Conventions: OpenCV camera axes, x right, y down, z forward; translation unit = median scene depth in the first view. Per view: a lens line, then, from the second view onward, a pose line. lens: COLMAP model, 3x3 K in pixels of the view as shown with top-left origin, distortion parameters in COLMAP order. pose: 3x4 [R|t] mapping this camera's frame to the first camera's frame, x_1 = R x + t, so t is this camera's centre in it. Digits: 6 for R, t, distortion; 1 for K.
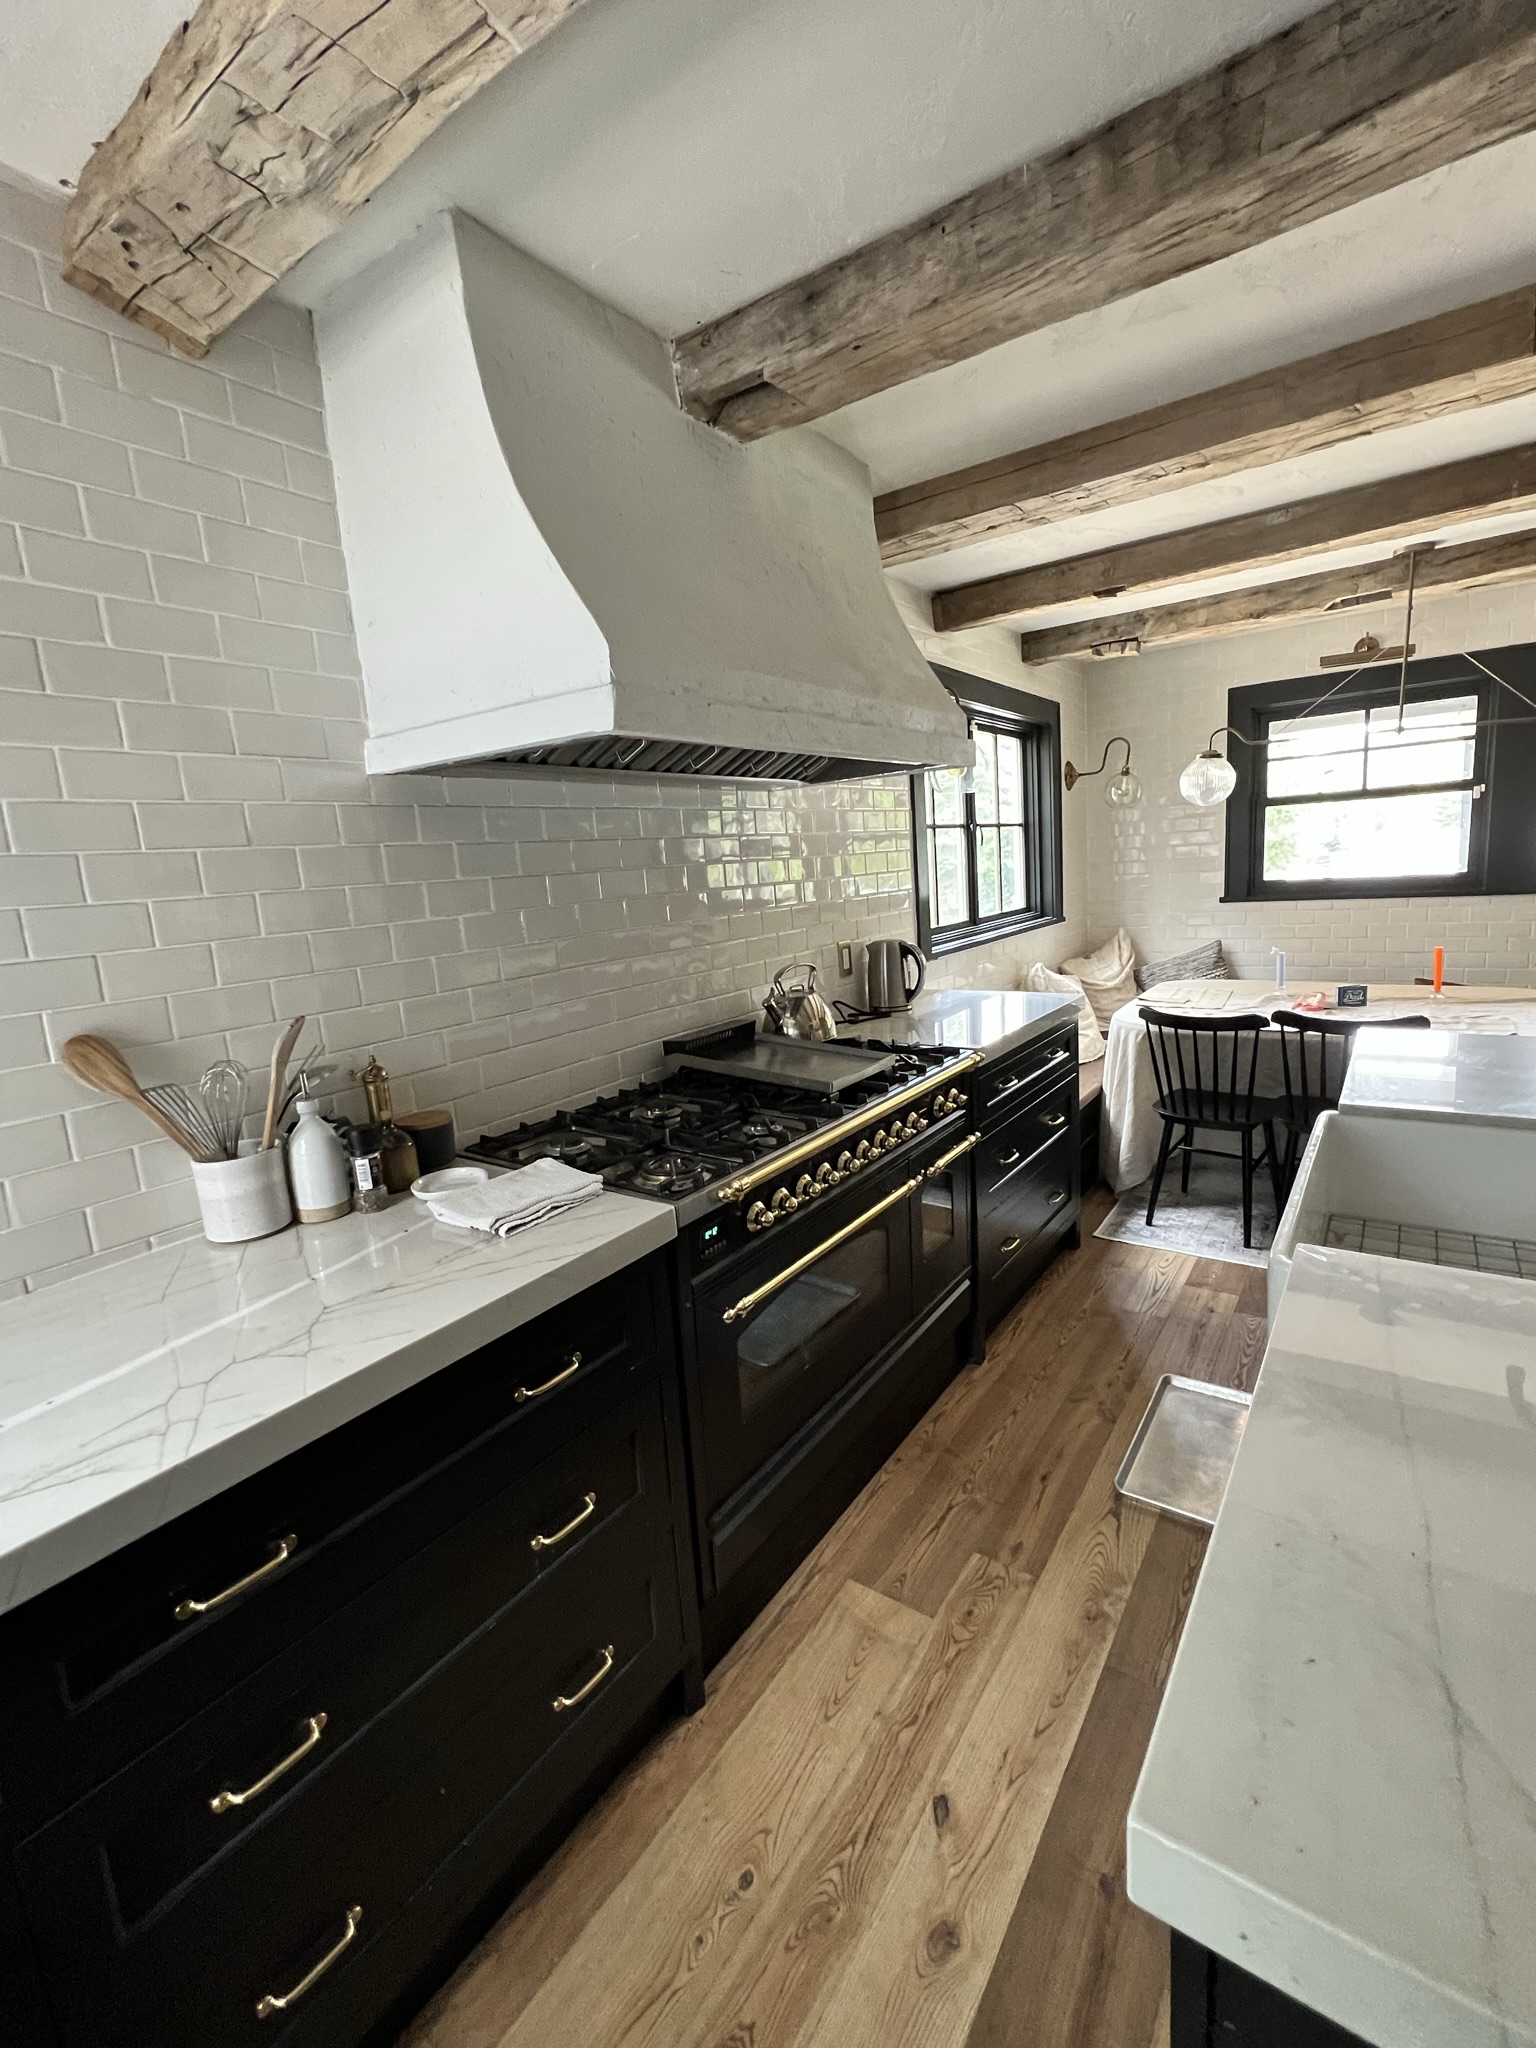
lens RADIAL K [[895.0, 0, 771.3], [0, 895.0, 1018.2], [0, 0, 1]] dist [-0.000216, 0.000876]
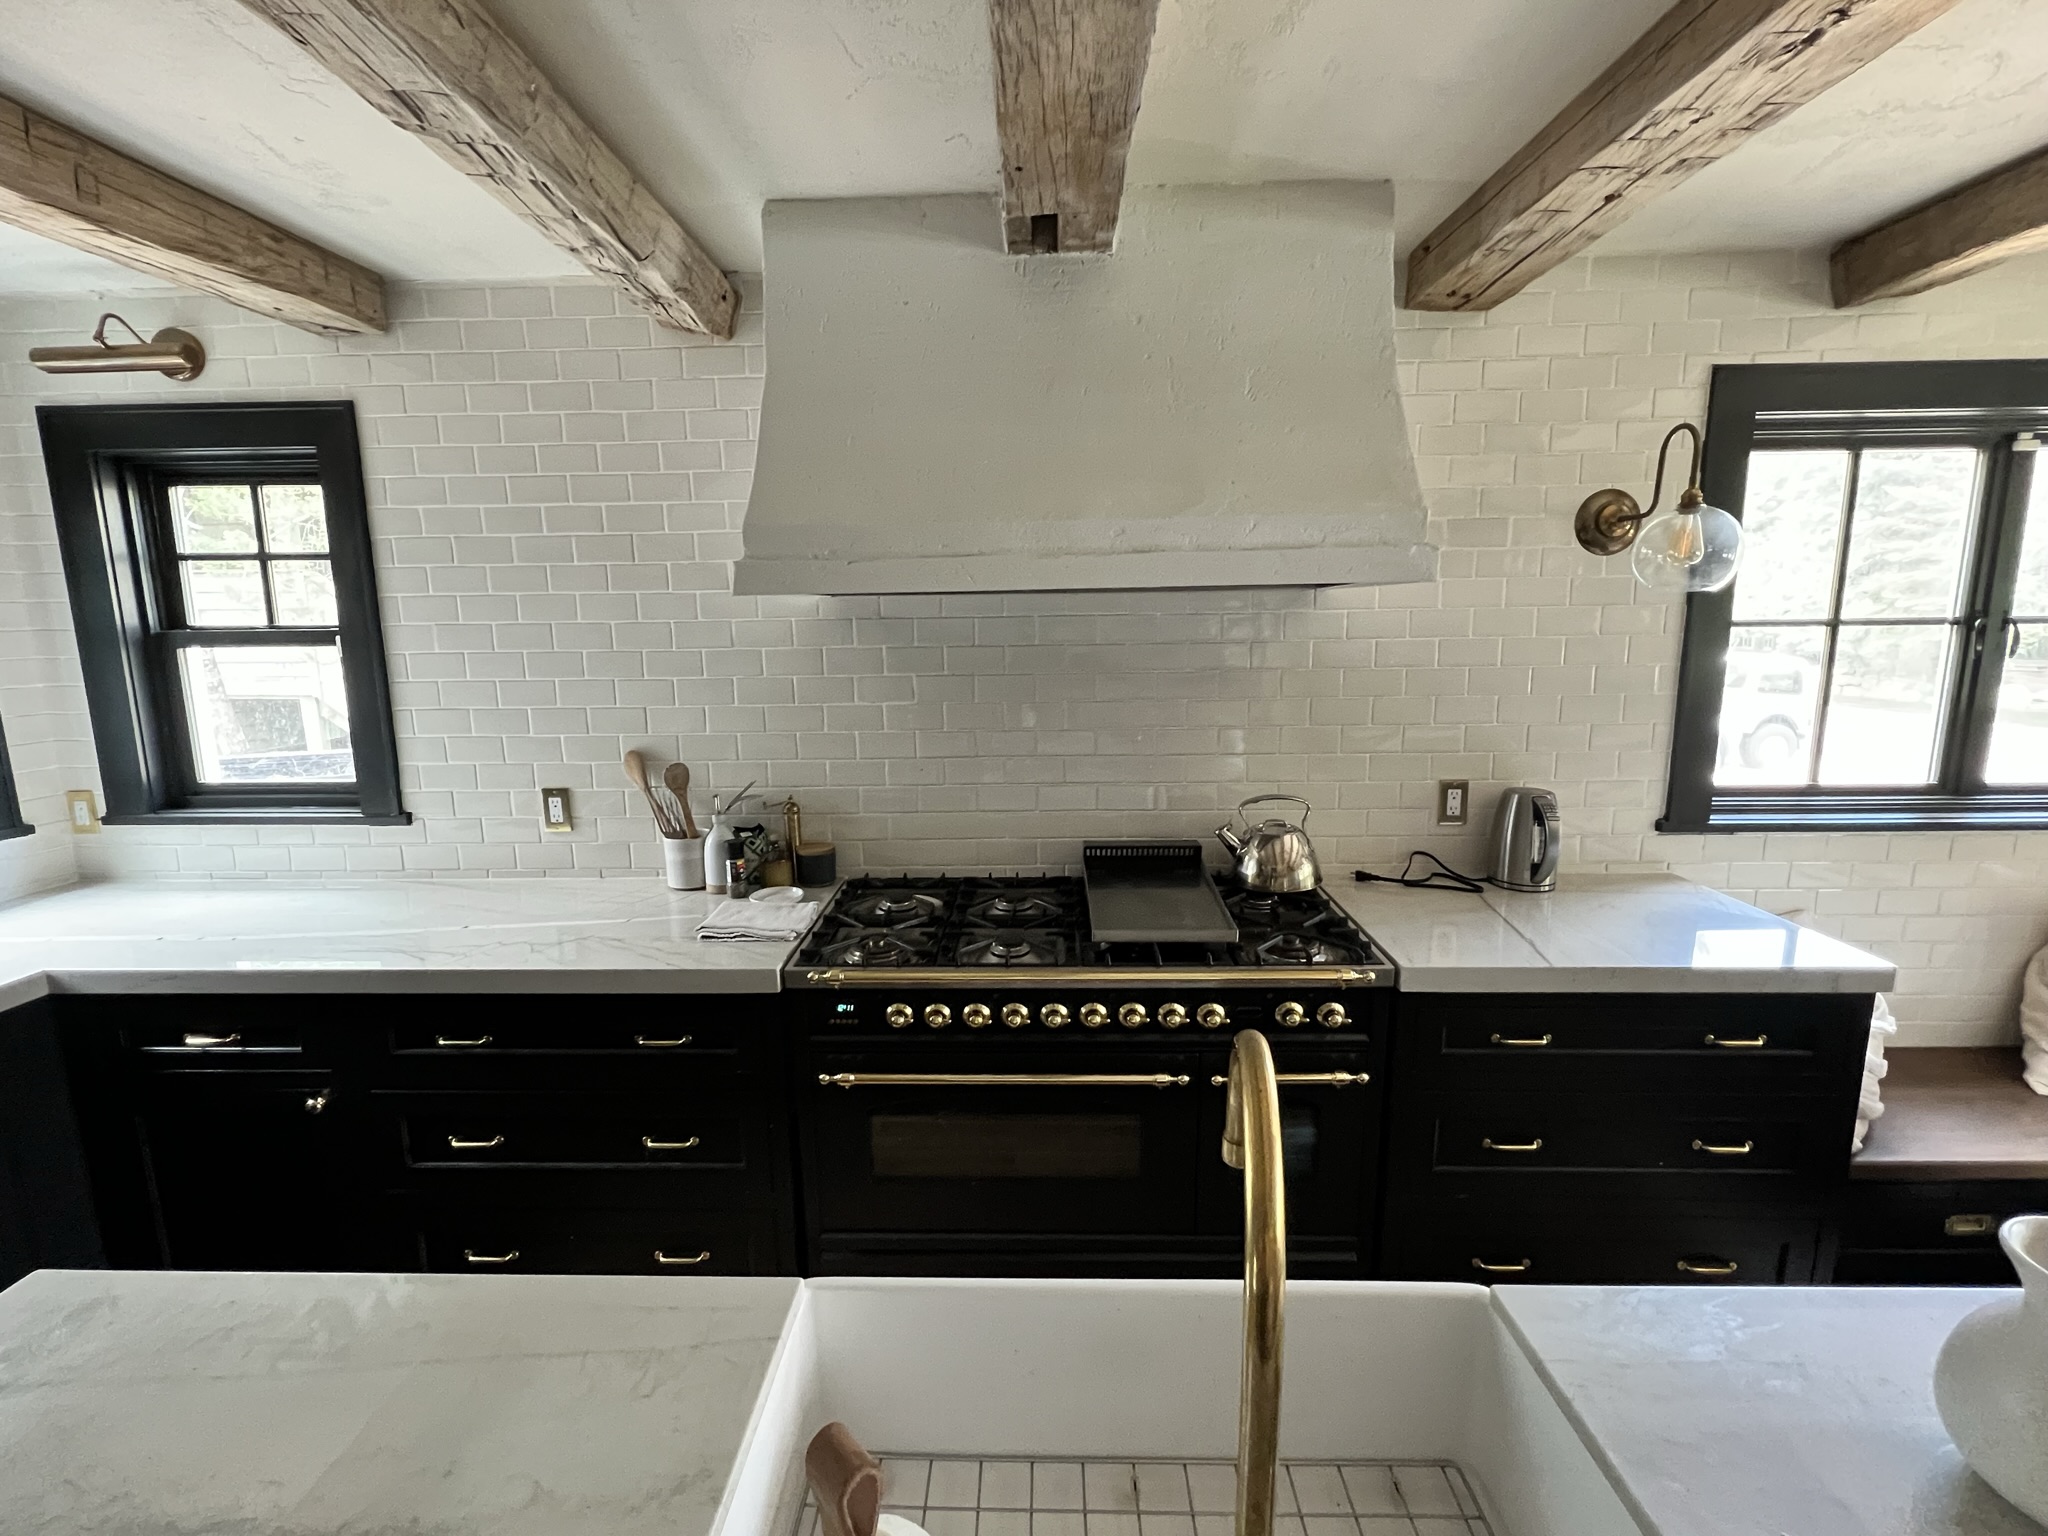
lens RADIAL K [[898.2, 0, 1021.7], [0, 898.2, 764.5], [0, 0, 1]] dist [-0.003124, 0.000549]
pose [[0.559615, 0.190973, -0.806450, 0.944488], [-0.164617, 0.979313, 0.117676, -0.245754], [0.812239, 0.066902, 0.579475, 0.490063]]
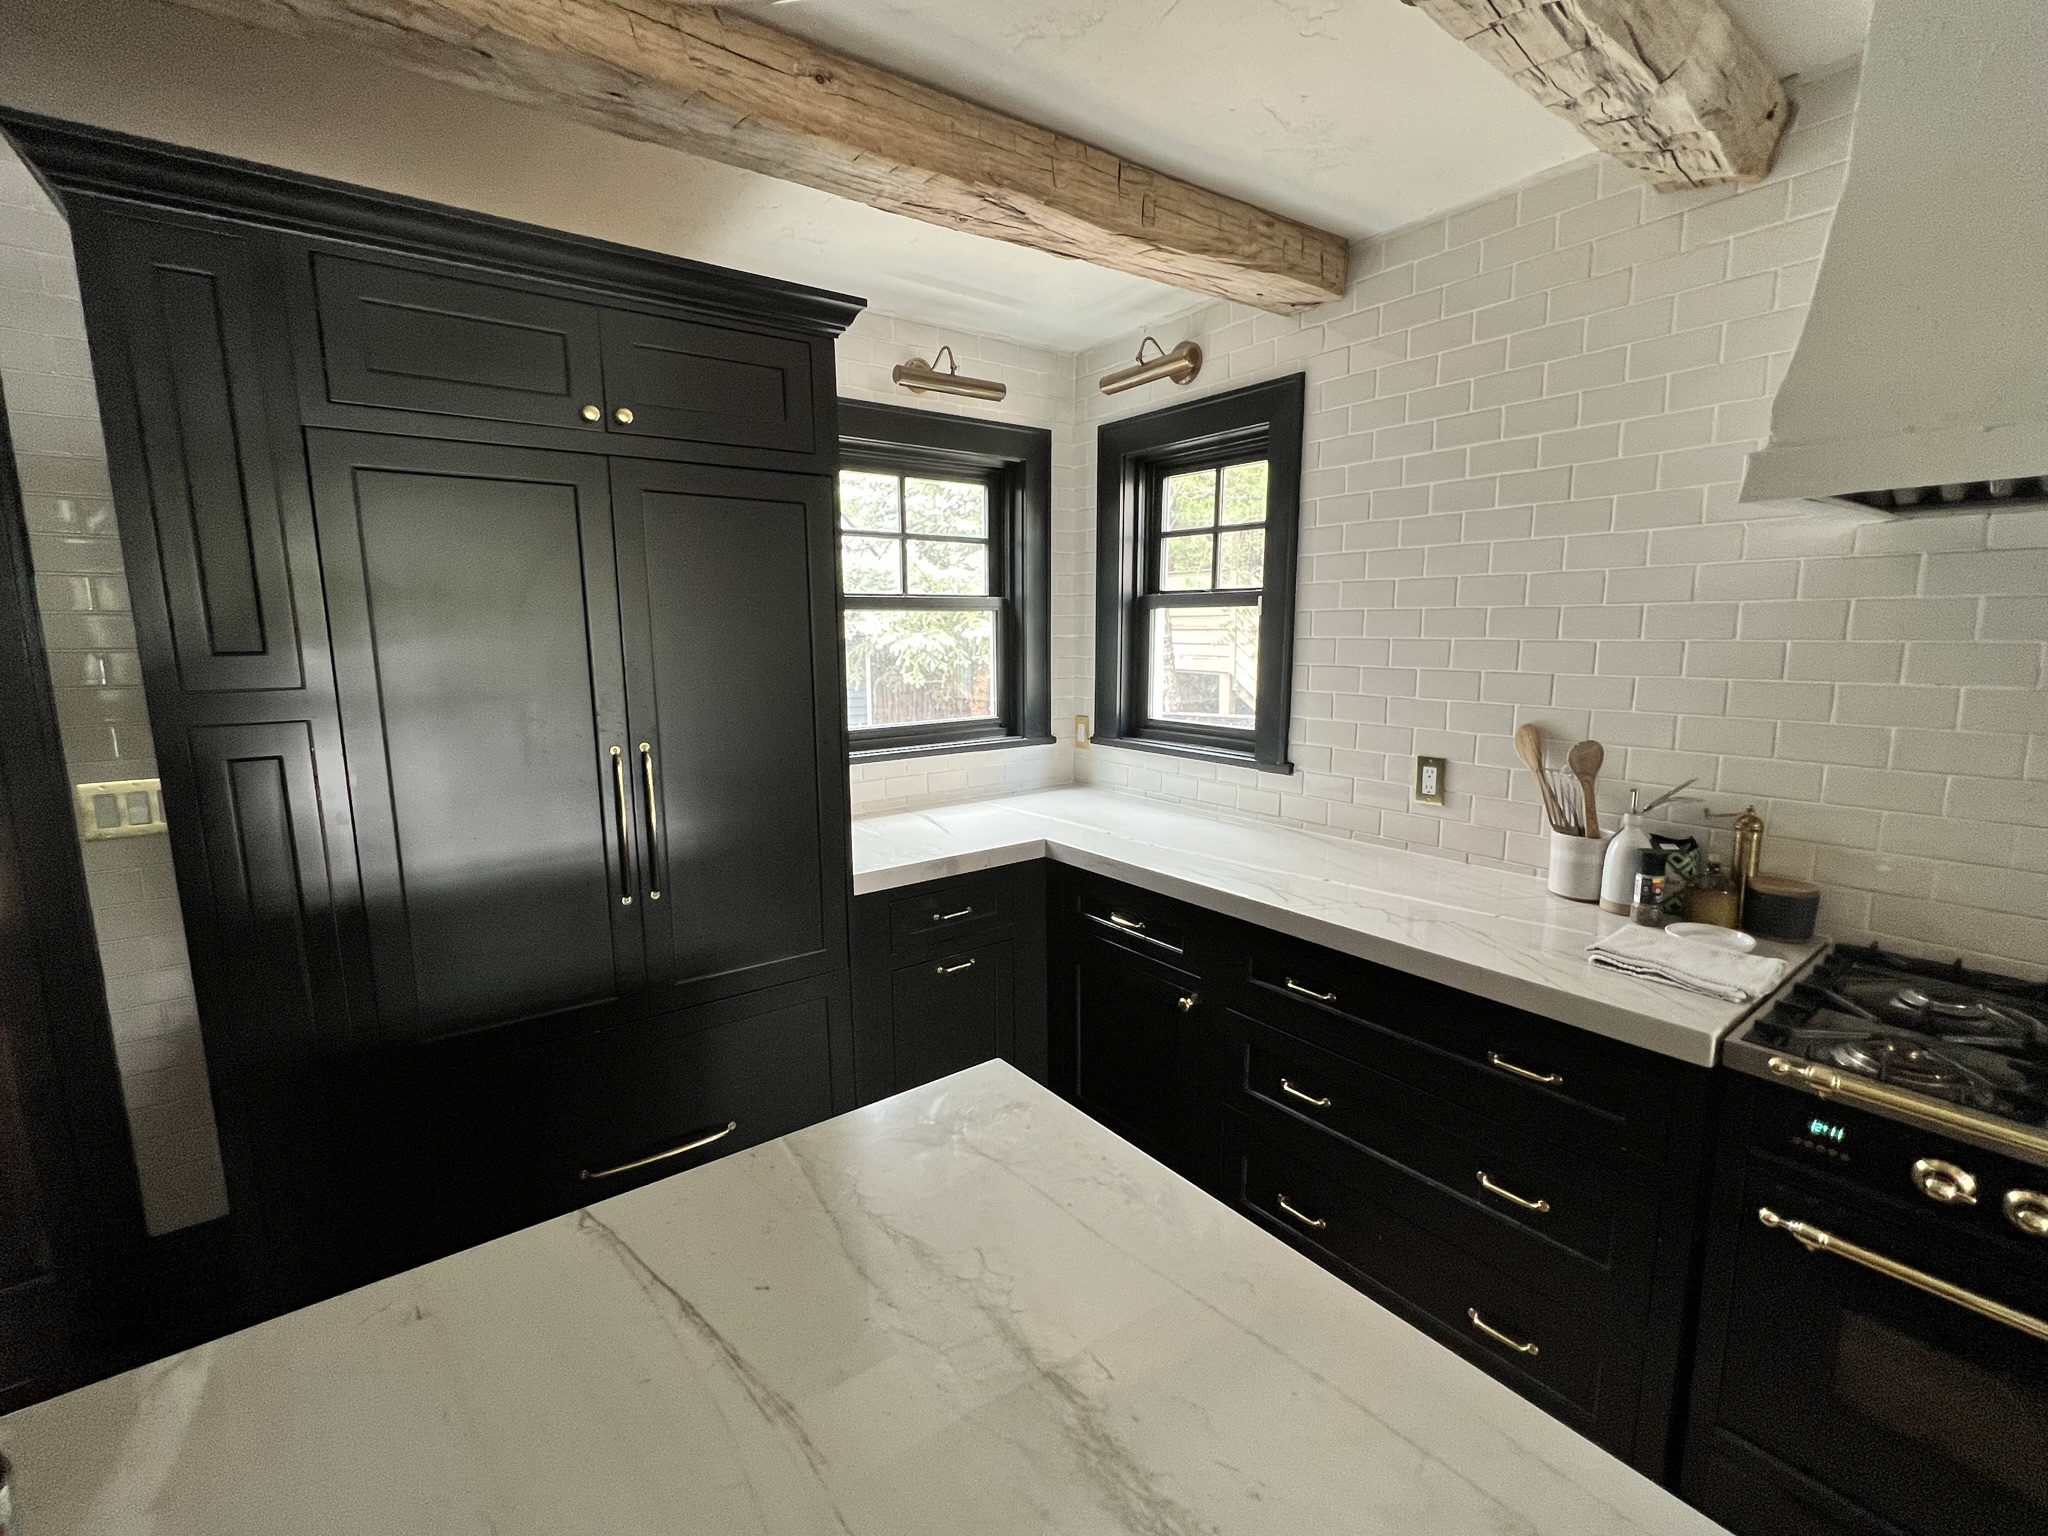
lens RADIAL K [[905.9, 0, 1018.5], [0, 905.9, 759.7], [0, 0, 1]] dist [0.000197, 0.000399]
pose [[-0.296048, 0.207989, -0.932253, 0.796620], [-0.139819, 0.956055, 0.257700, -0.166587], [0.944884, 0.206639, -0.253957, 0.480336]]
